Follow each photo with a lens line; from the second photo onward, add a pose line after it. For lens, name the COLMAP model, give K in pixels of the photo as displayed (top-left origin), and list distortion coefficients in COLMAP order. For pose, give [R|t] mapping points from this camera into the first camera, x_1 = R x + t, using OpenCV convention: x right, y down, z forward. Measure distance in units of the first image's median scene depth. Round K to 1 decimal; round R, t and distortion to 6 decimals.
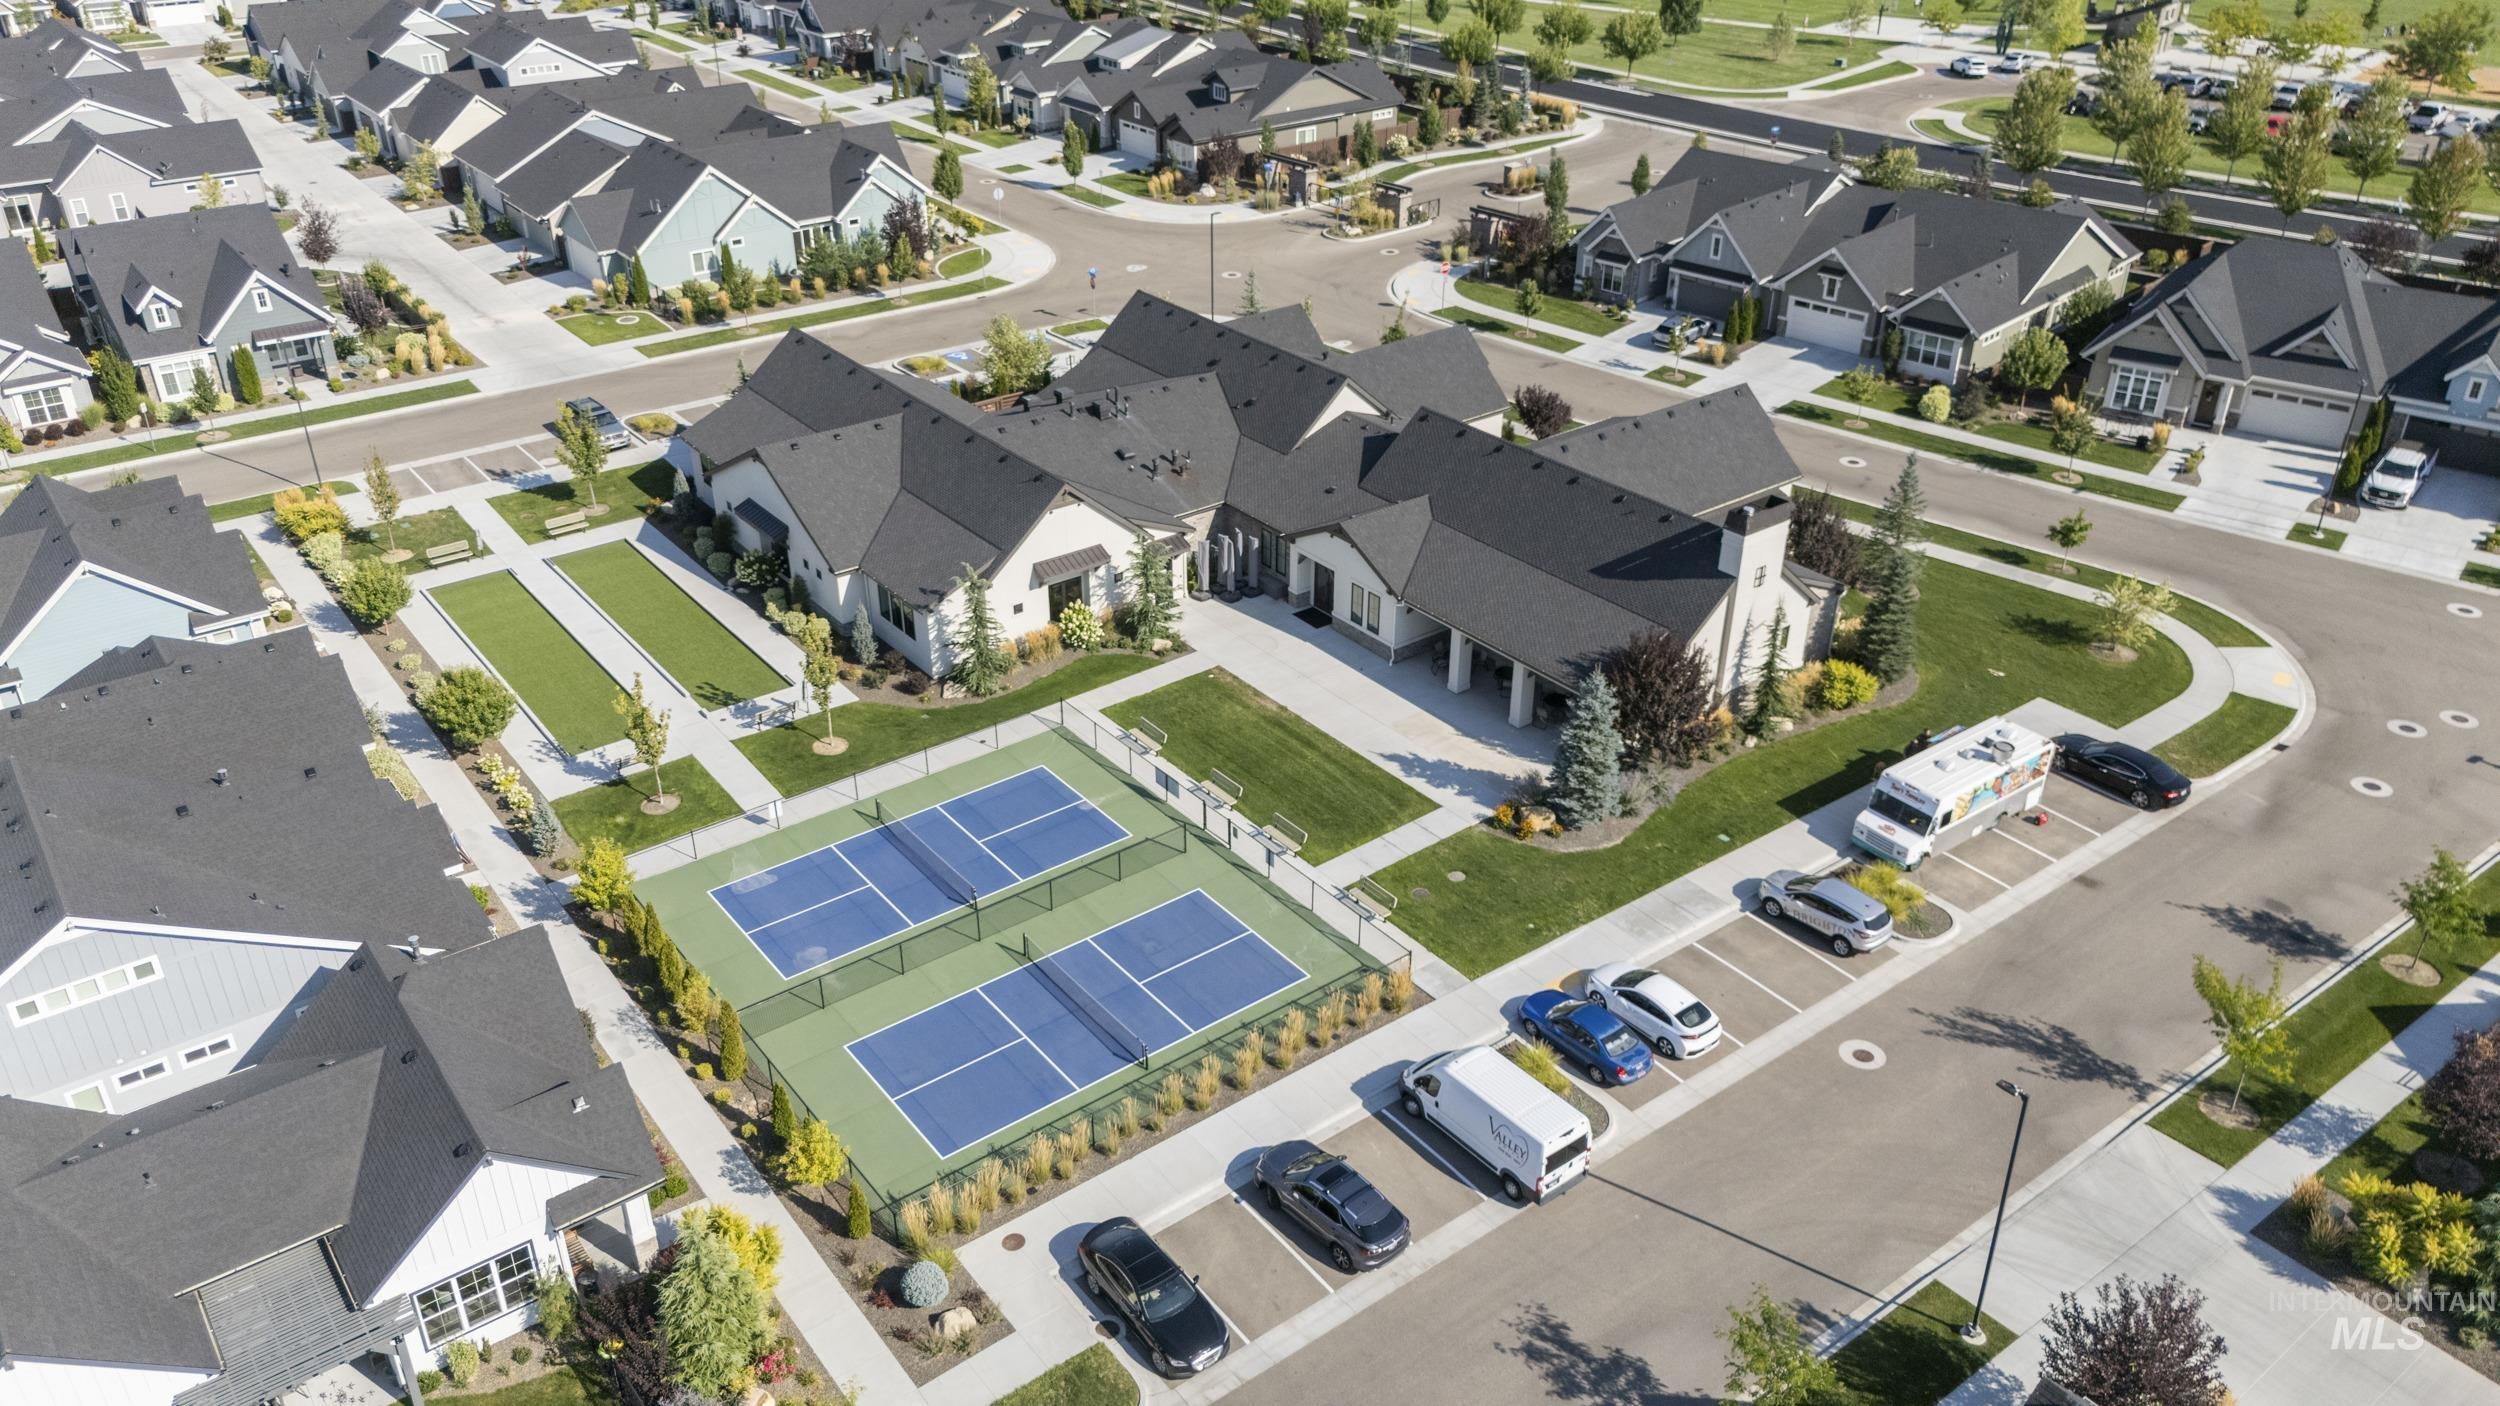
lens RADIAL K [[1866.1, 0, 1240.5], [0, 1866.1, 706.3], [0, 0, 1]] dist [0.043228, -0.027704]
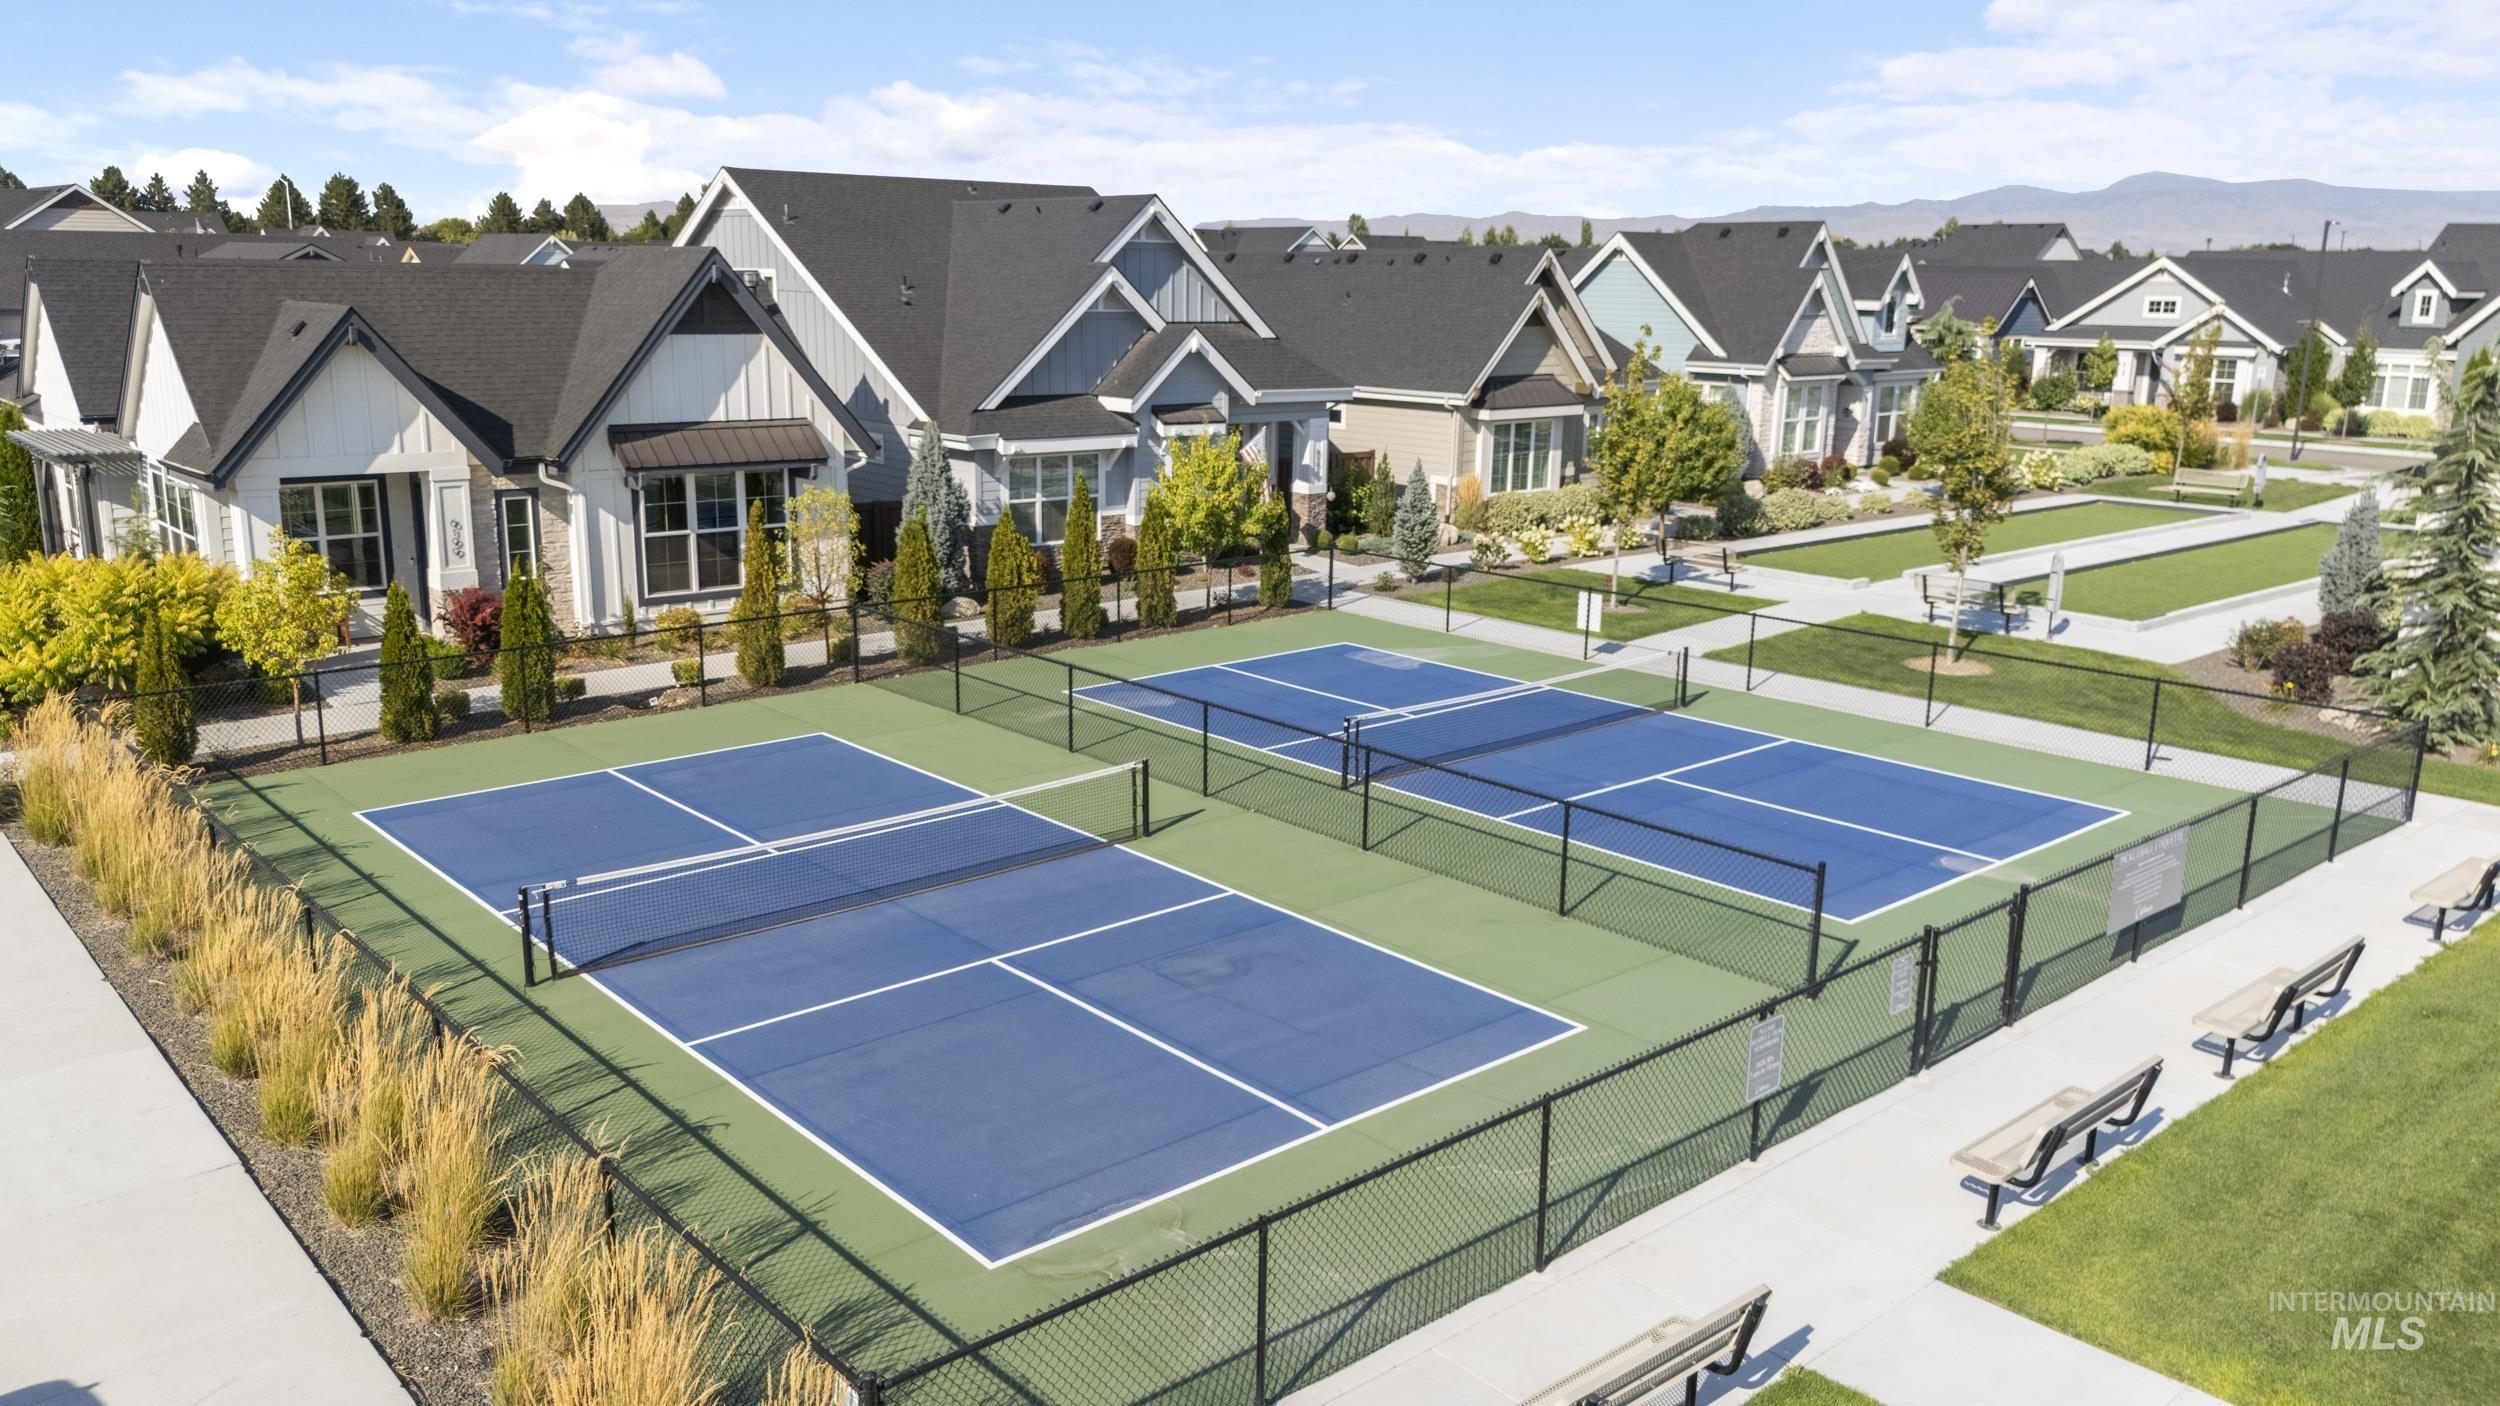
lens RADIAL K [[1866.1, 0, 1240.5], [0, 1866.1, 706.3], [0, 0, 1]] dist [0.043228, -0.027704]
pose [[0.072842, 0.235113, -0.969235, 0.163109], [-0.500608, 0.849145, 0.168359, 0.033875], [0.862604, 0.472943, 0.179553, 0.707350]]
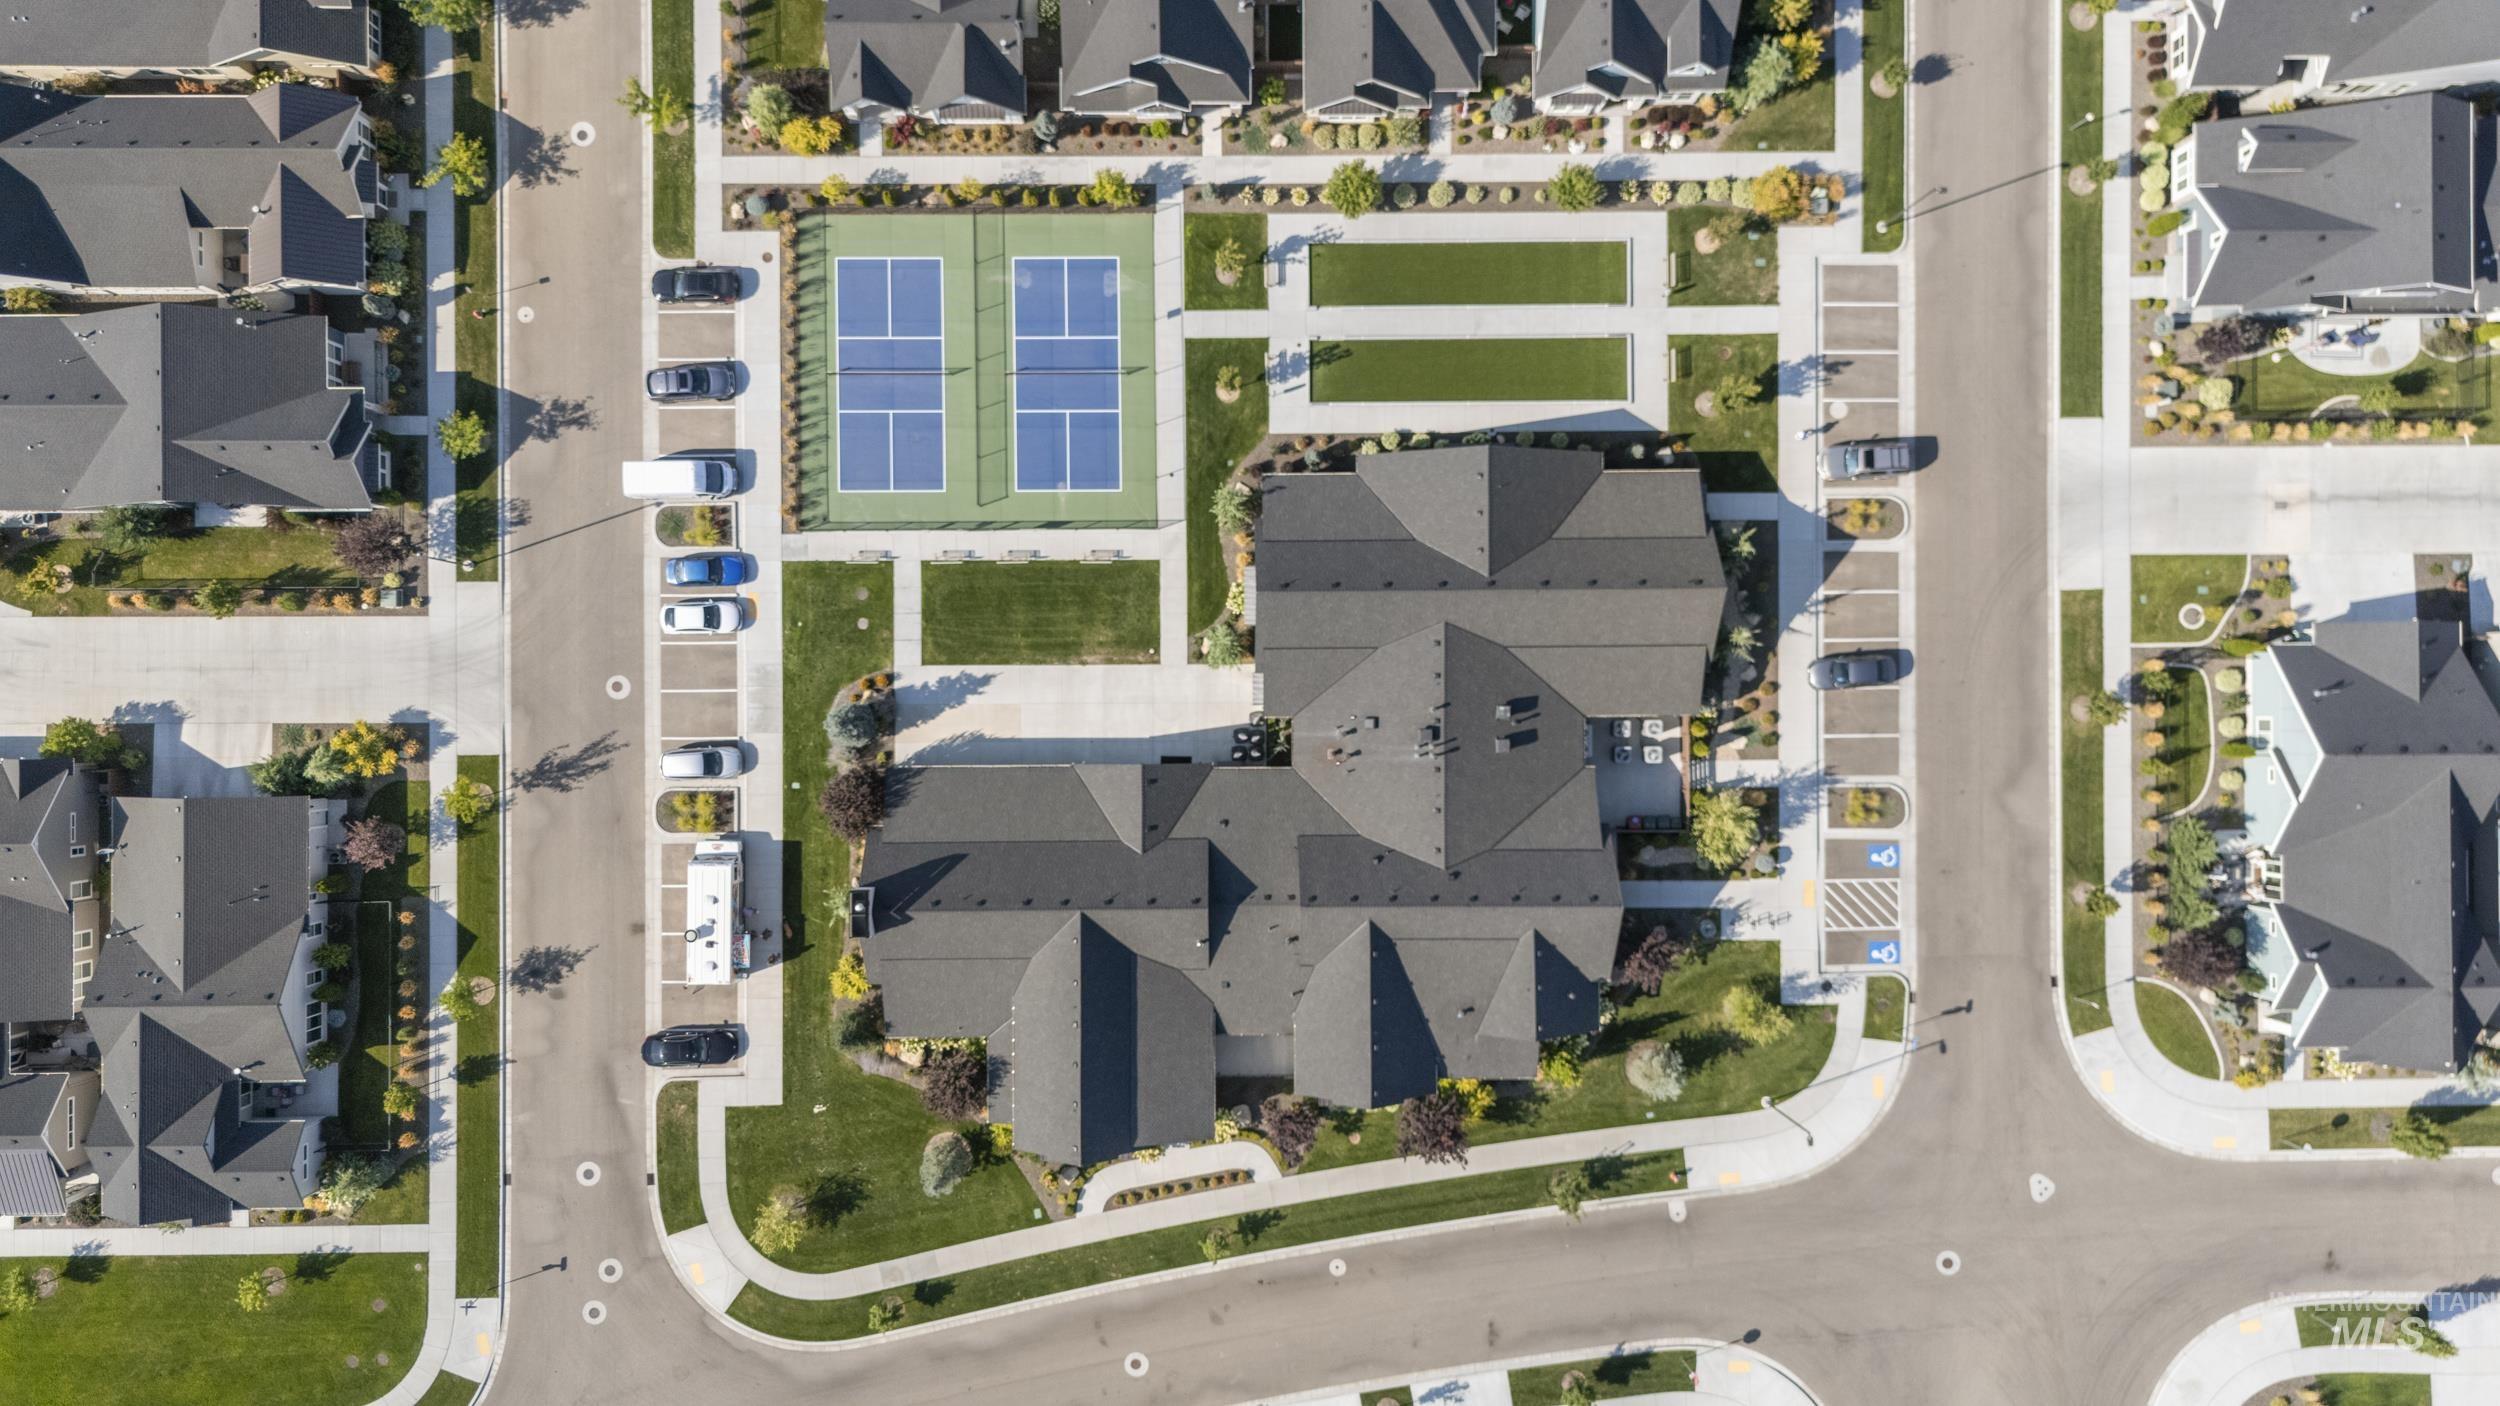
lens RADIAL K [[1866.1, 0, 1240.5], [0, 1866.1, 706.3], [0, 0, 1]] dist [0.043228, -0.027704]
pose [[-0.598337, 0.801218, -0.006550, -0.012559], [-0.386688, -0.281593, 0.878167, -1.218995], [0.701759, 0.527973, 0.478308, 0.382499]]
